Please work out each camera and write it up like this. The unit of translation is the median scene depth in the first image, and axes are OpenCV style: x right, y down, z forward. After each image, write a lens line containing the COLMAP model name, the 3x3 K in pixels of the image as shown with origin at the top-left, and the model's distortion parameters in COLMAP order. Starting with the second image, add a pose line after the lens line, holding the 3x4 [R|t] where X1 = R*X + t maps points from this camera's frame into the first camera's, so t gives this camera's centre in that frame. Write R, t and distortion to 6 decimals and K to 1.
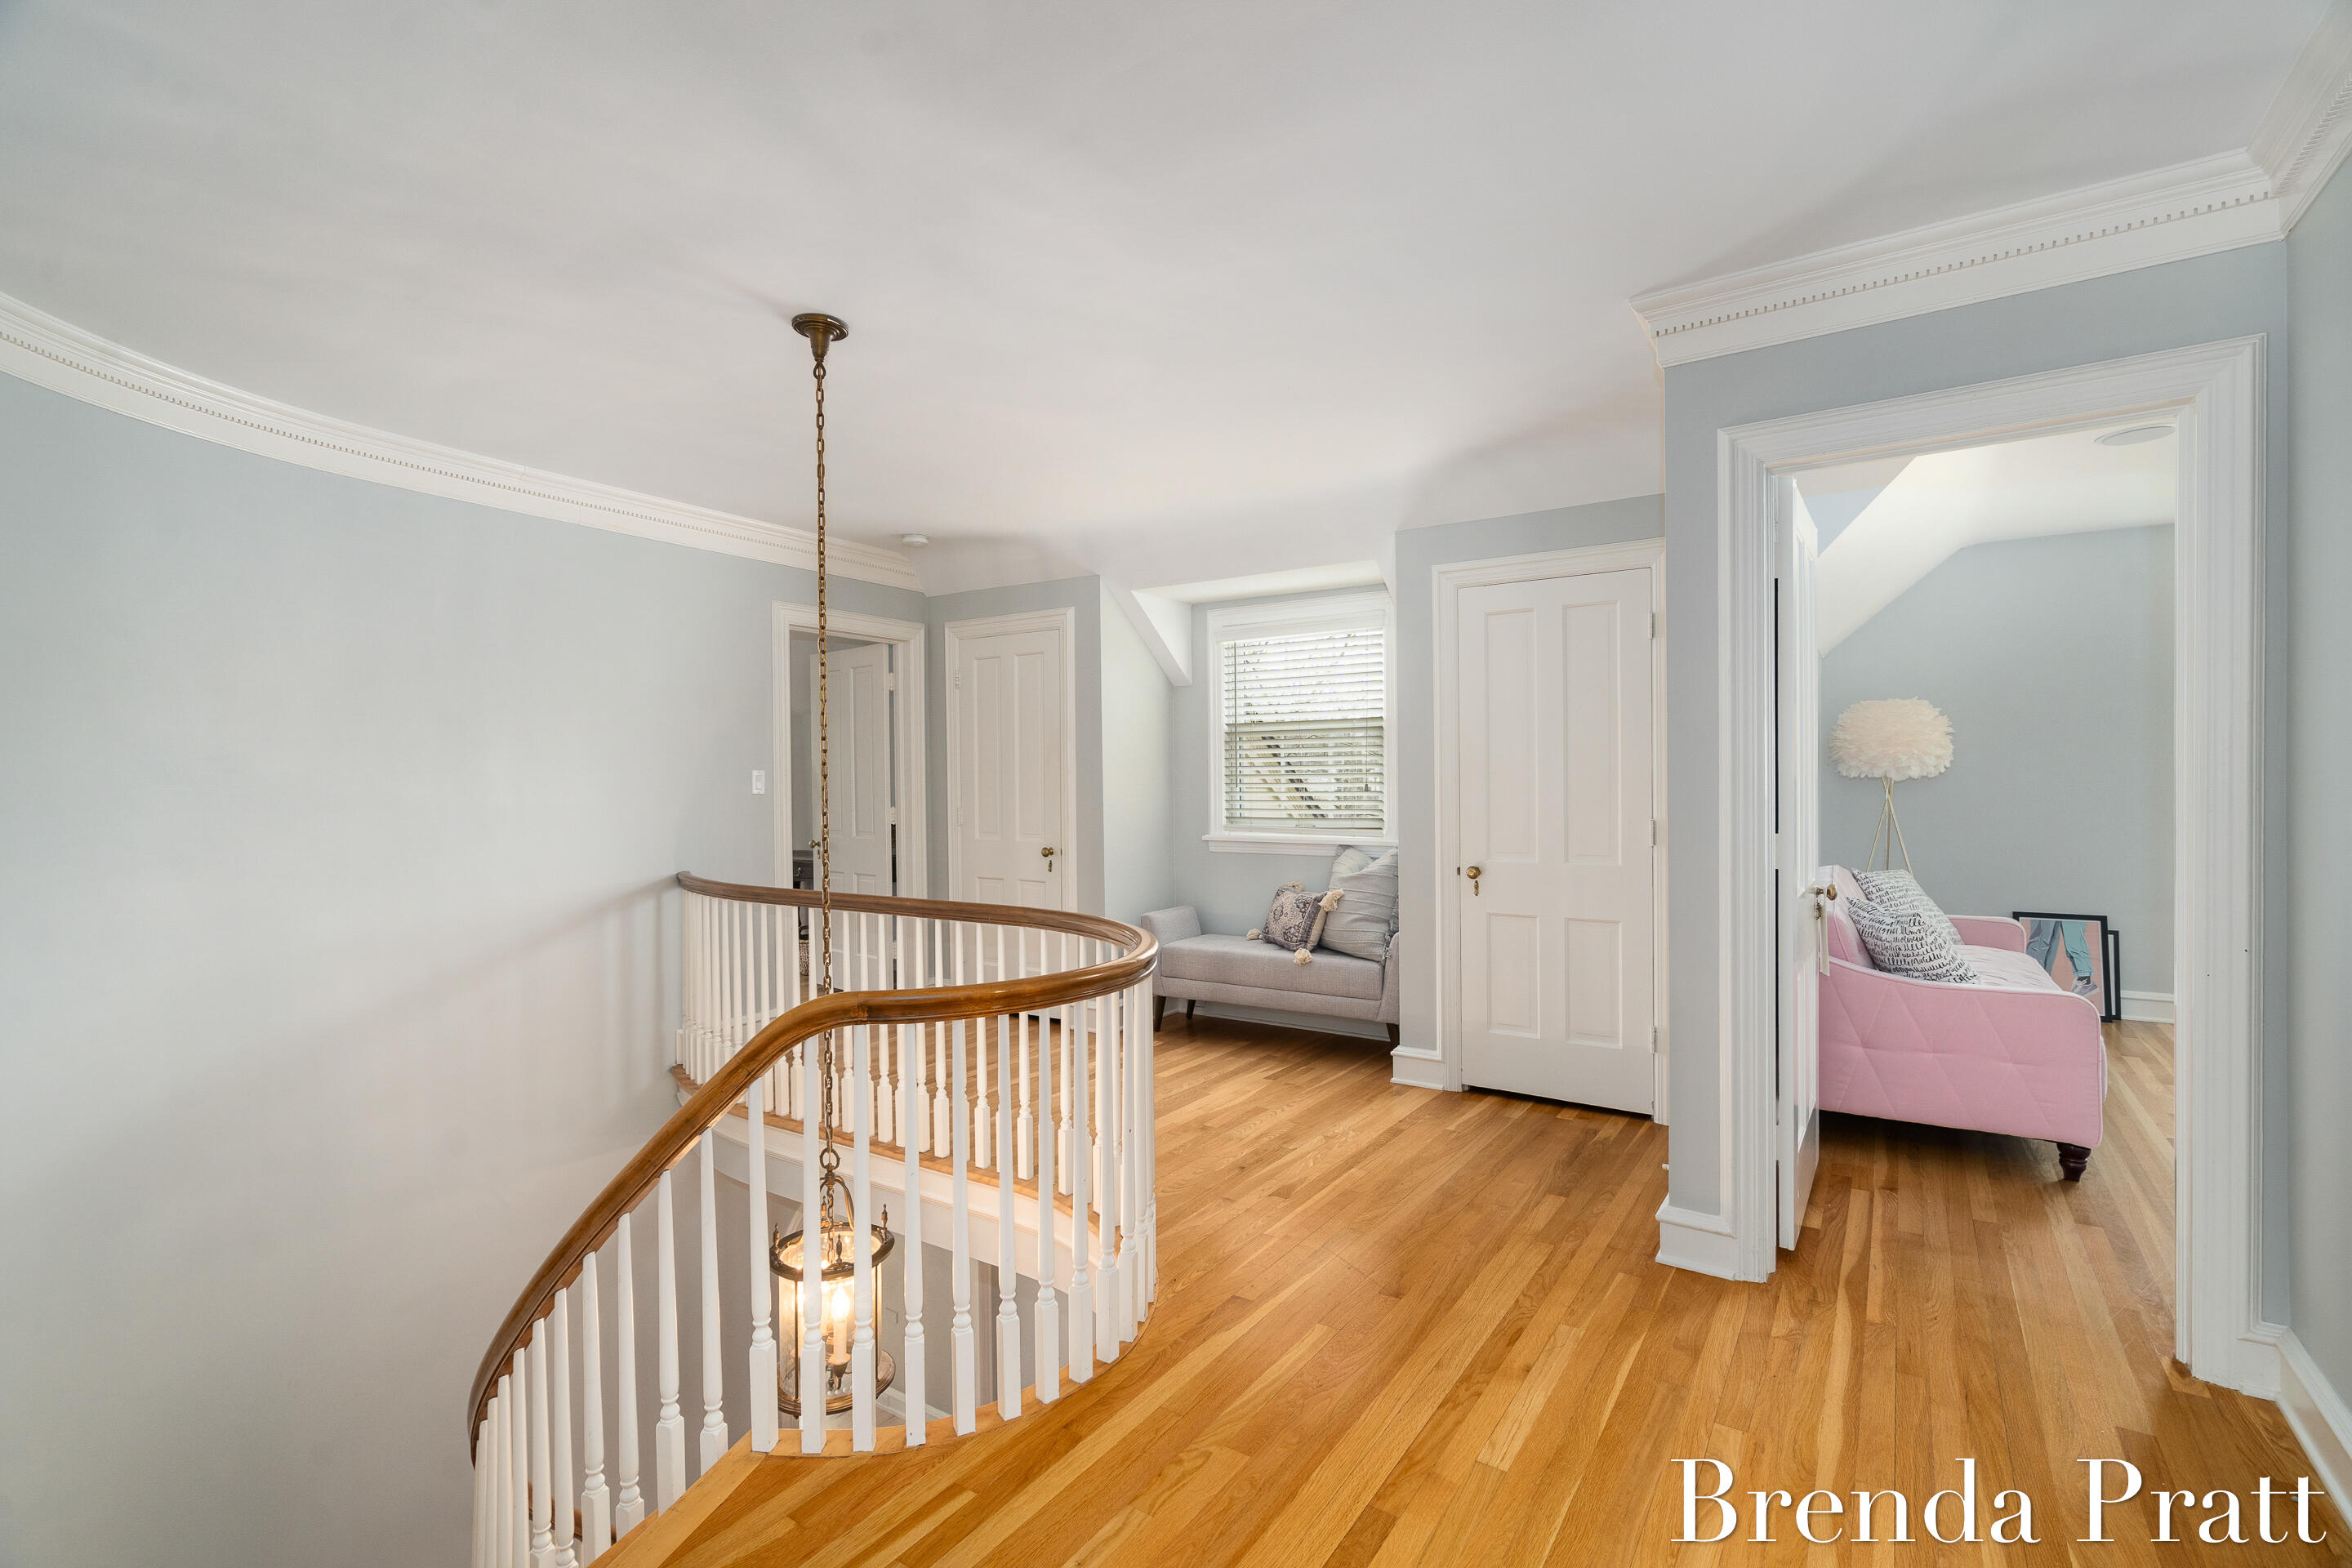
lens RADIAL K [[1061.9, 0, 1174.0], [0, 1061.9, 784.1], [0, 0, 1]] dist [-0.002371, -0.000306]
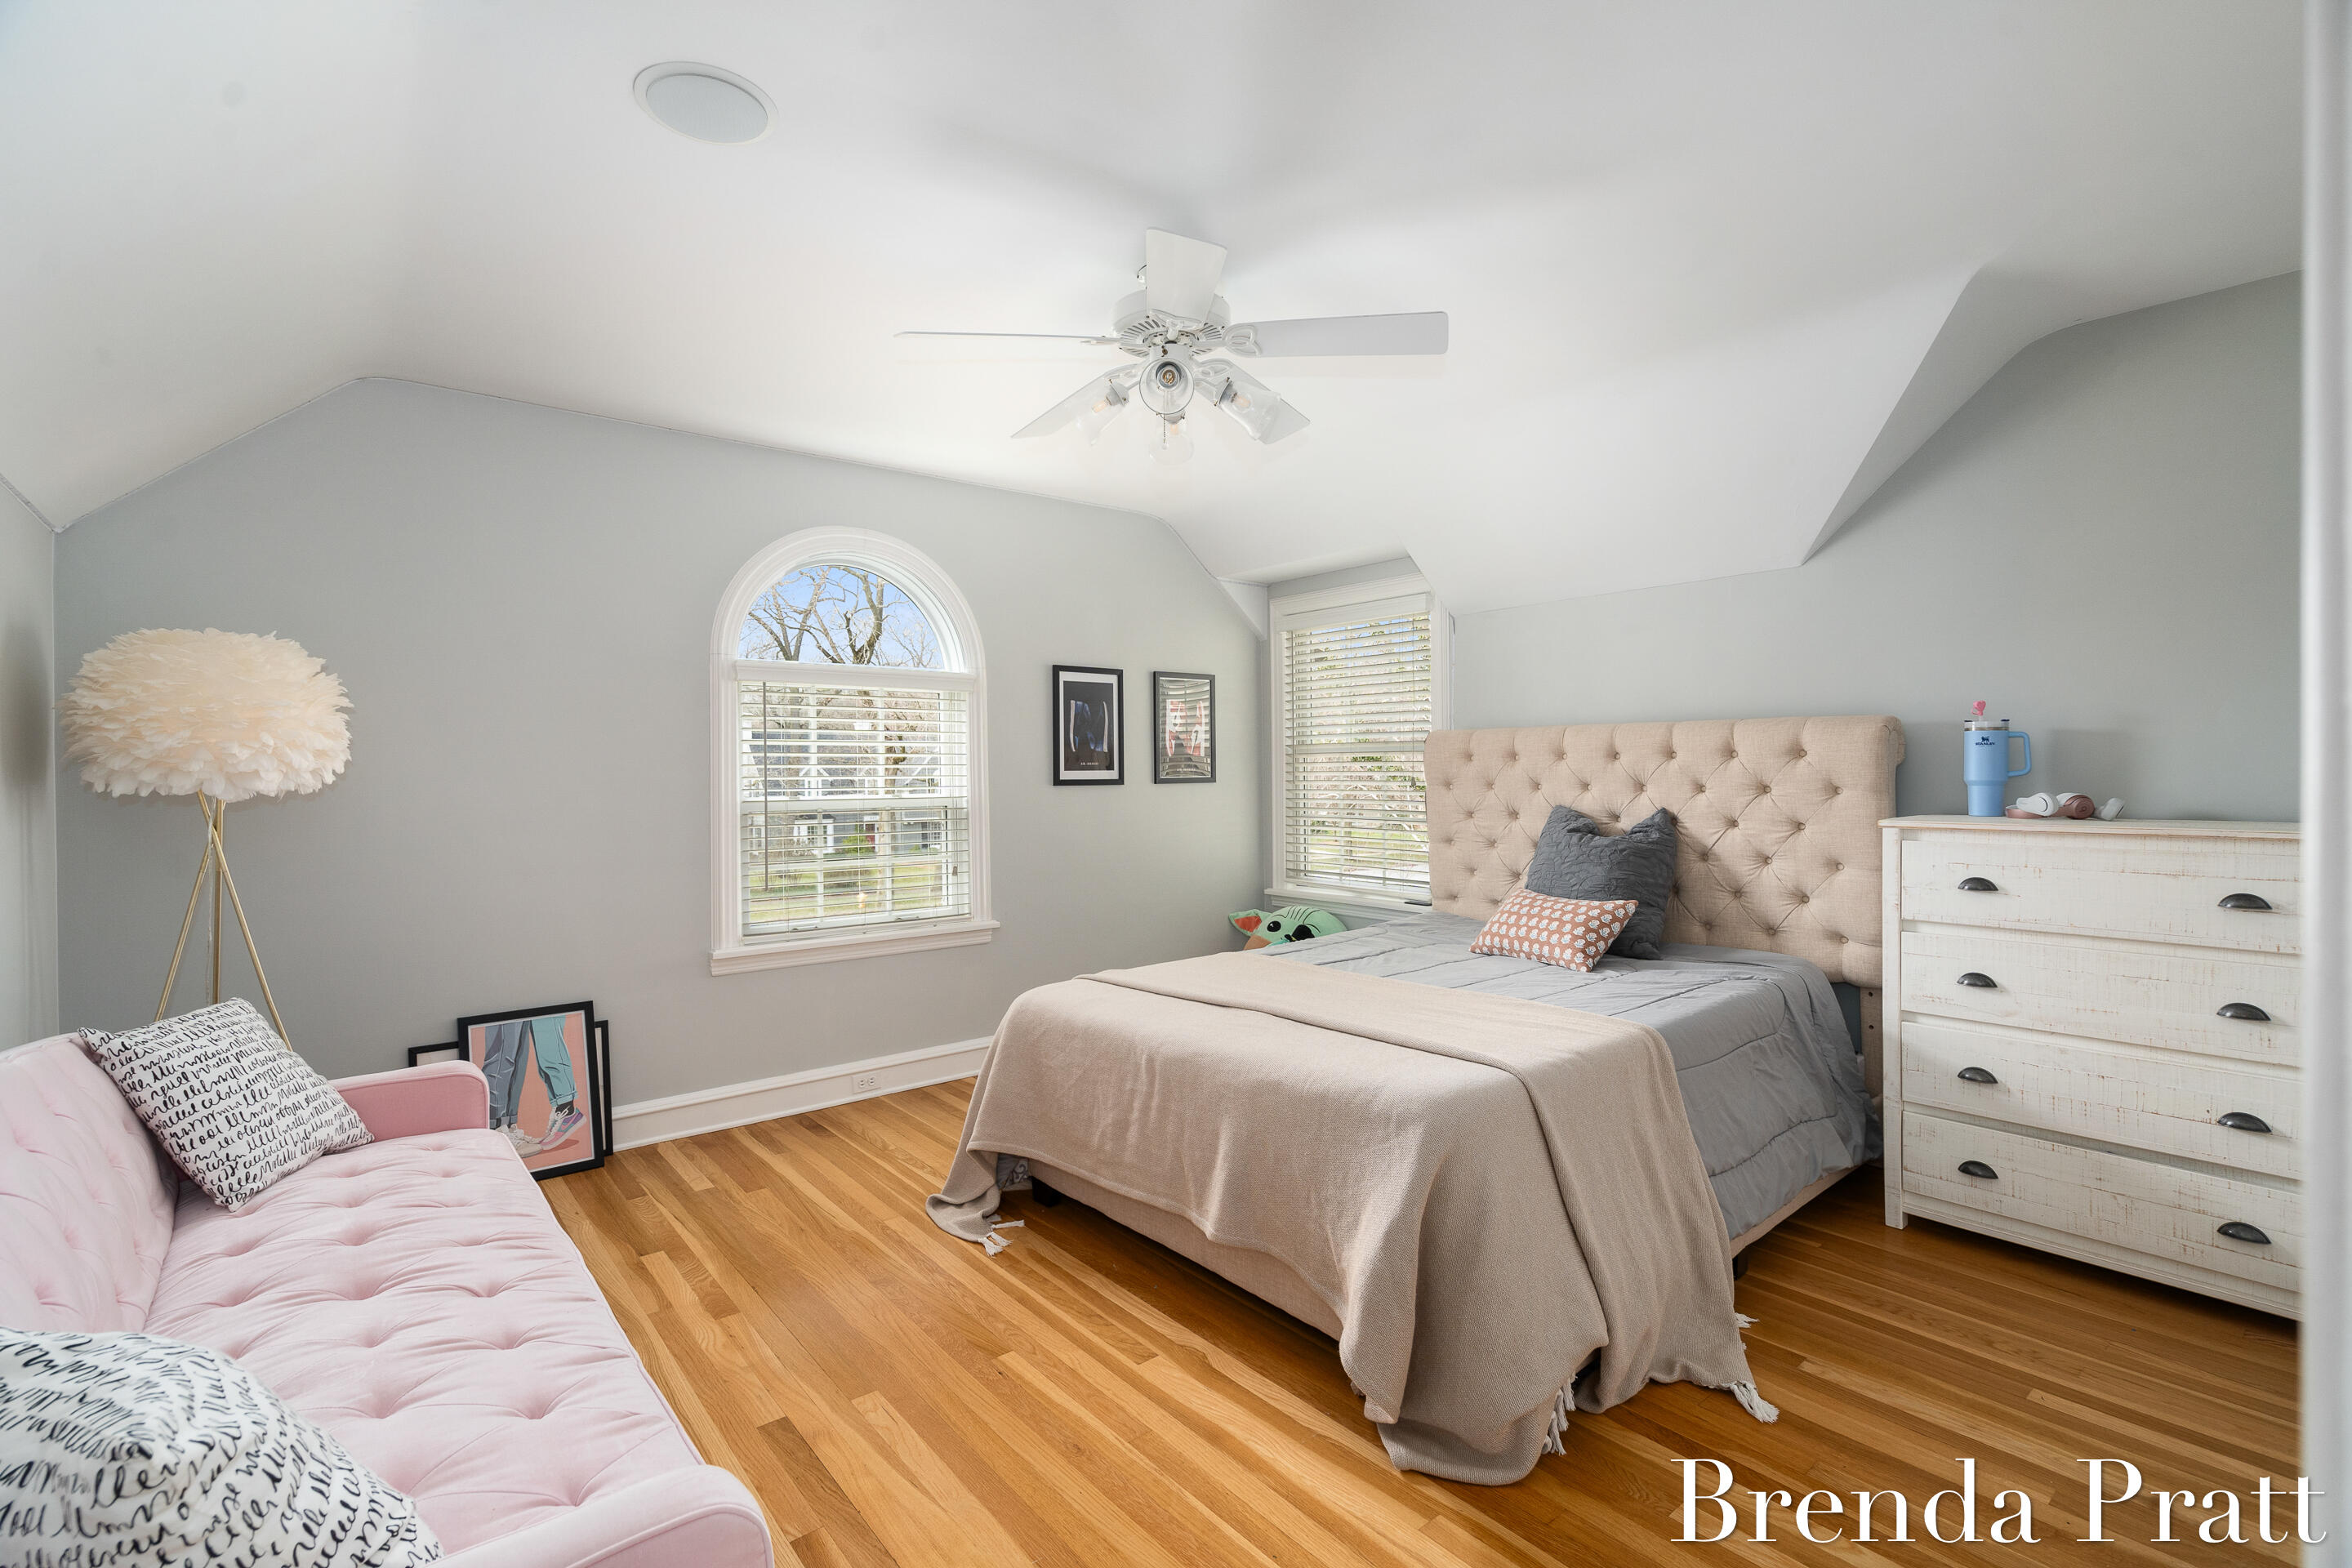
lens RADIAL K [[1061.9, 0, 1174.2], [0, 1061.9, 779.7], [0, 0, 1]] dist [-0.002371, -0.000306]
pose [[0.285021, -0.001534, 0.958520, 0.351225], [0.011064, 0.999937, -0.001690, -0.007715], [-0.958457, 0.011086, 0.285020, 0.463695]]
